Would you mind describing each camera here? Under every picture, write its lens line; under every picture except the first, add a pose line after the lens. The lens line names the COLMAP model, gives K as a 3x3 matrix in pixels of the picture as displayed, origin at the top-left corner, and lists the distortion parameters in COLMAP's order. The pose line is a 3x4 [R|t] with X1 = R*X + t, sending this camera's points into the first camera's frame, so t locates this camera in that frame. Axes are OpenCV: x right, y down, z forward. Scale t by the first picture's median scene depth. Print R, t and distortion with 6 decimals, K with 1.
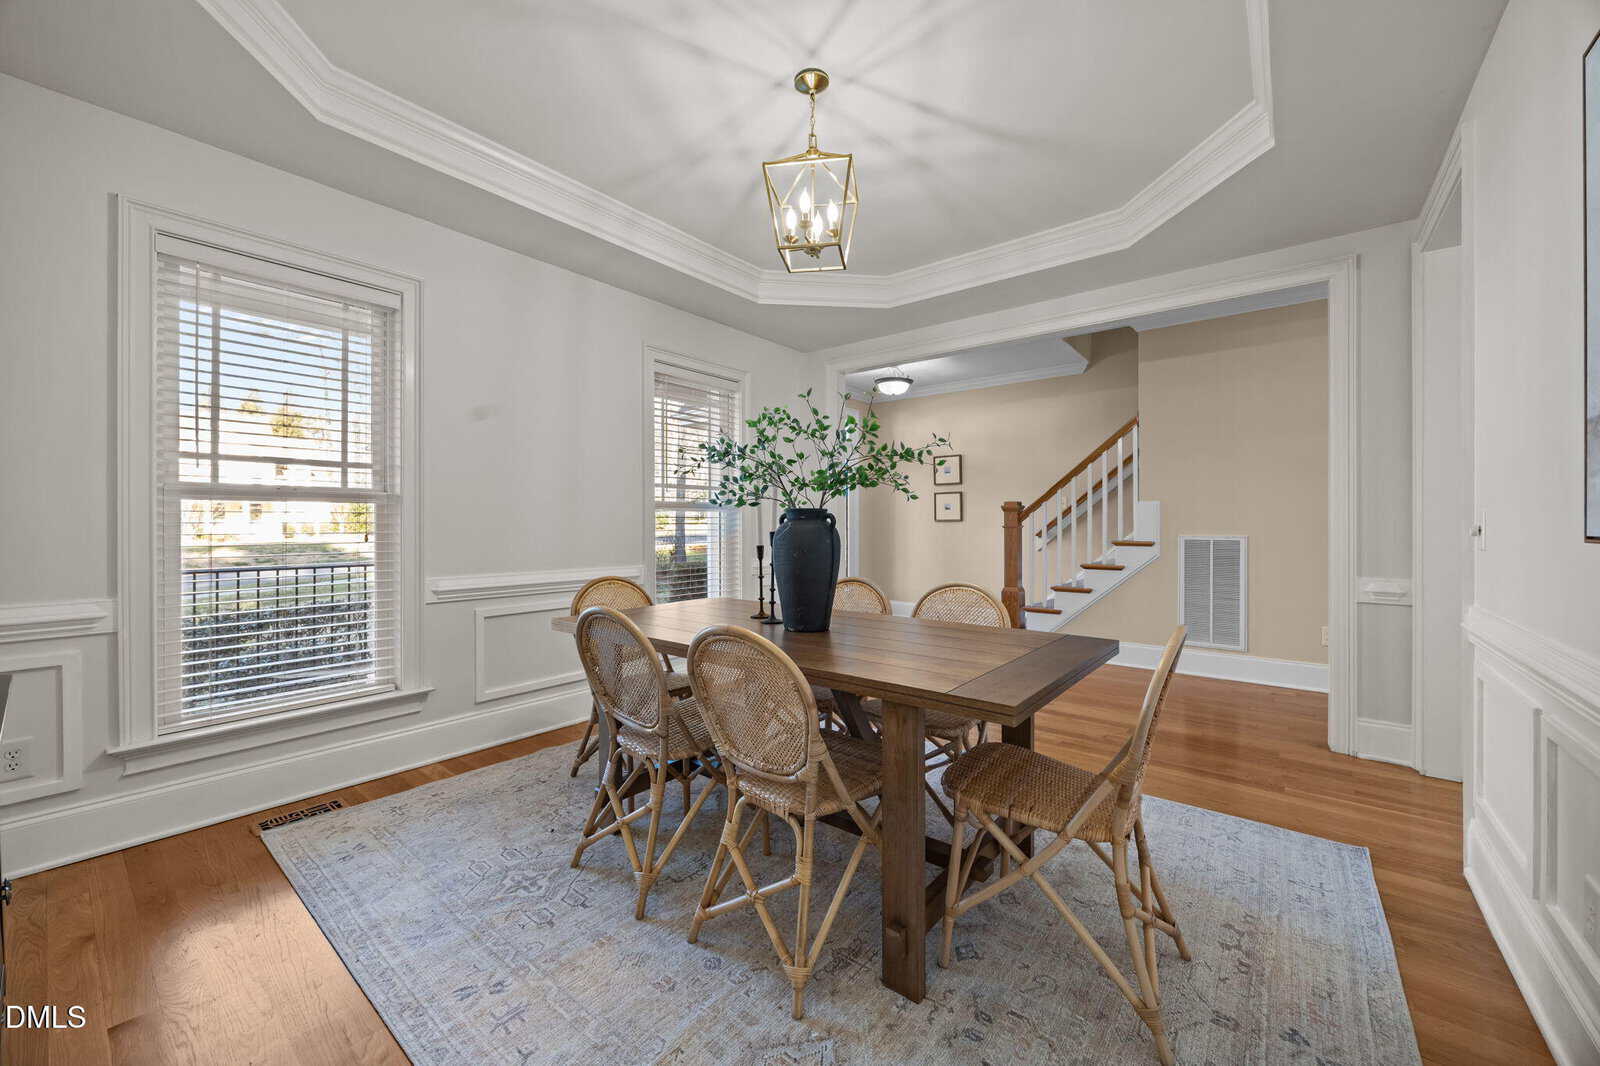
lens RADIAL K [[606.5, 0, 802.3], [0, 606.5, 530.2], [0, 0, 1]] dist [-0.001935, 0.000084]
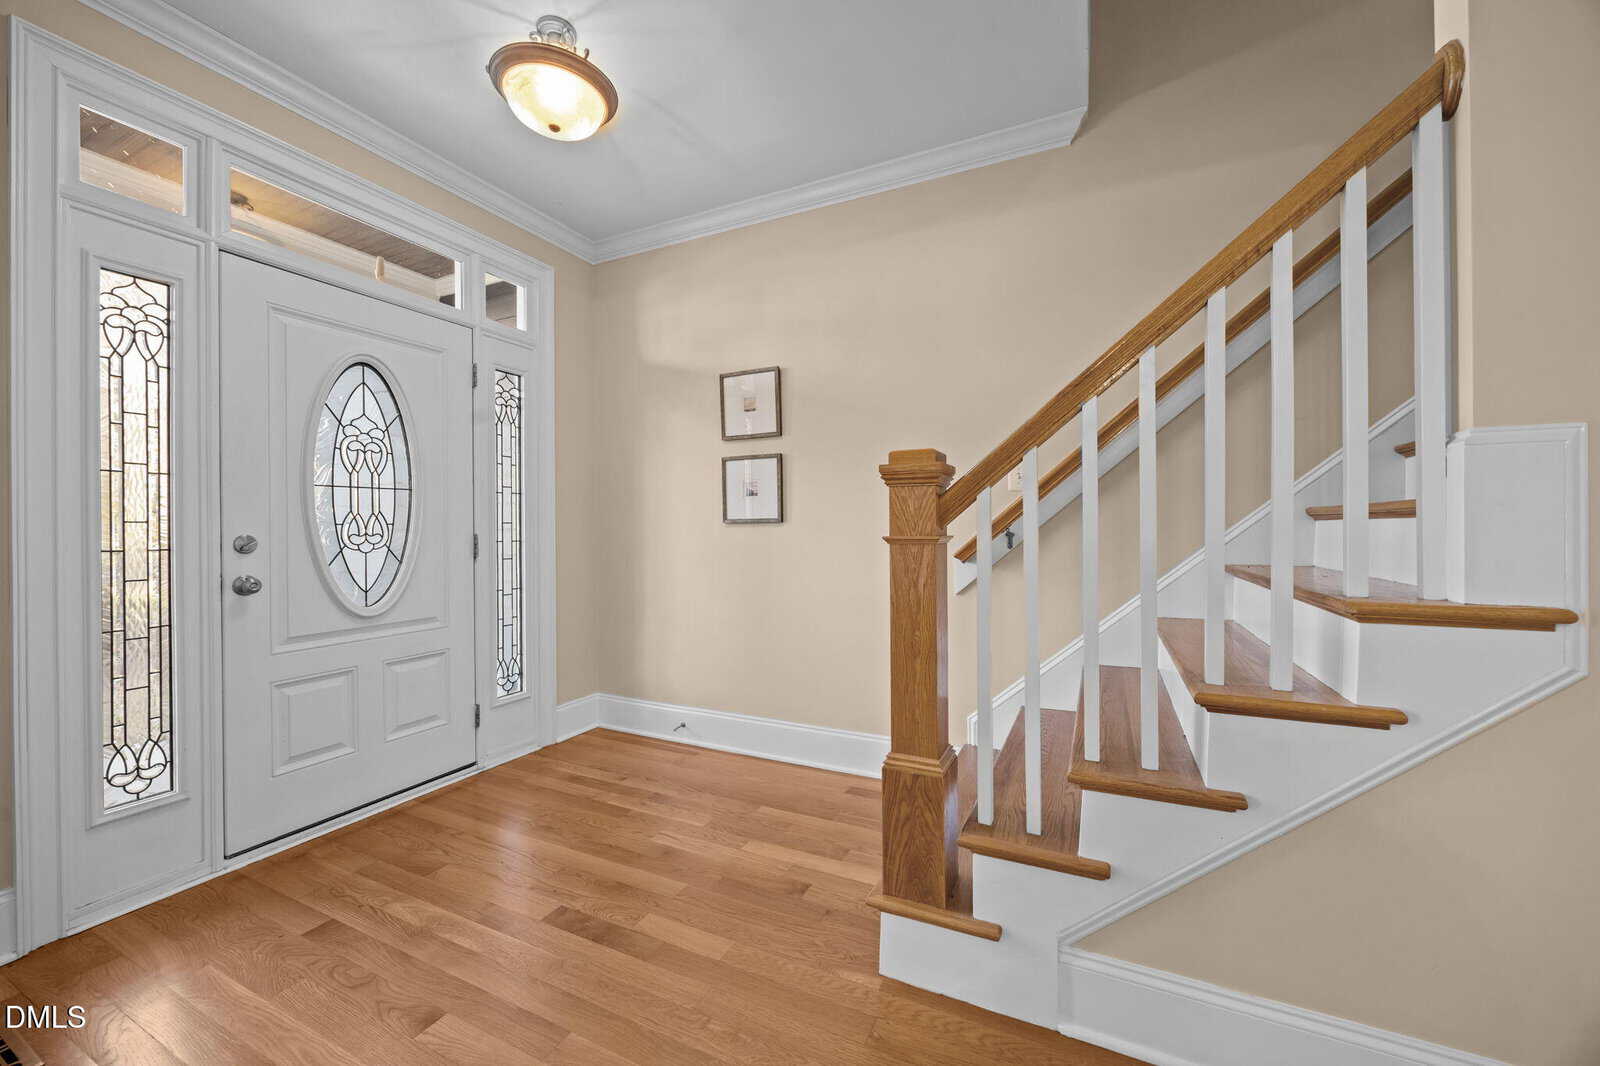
lens RADIAL K [[606.5, 0, 802.2], [0, 606.5, 530.8], [0, 0, 1]] dist [-0.001935, 0.000084]
pose [[0.974250, -0.002693, 0.225453, 0.228678], [0.003962, 0.999979, -0.005177, -0.007927], [-0.225434, 0.005937, 0.974240, 0.731752]]
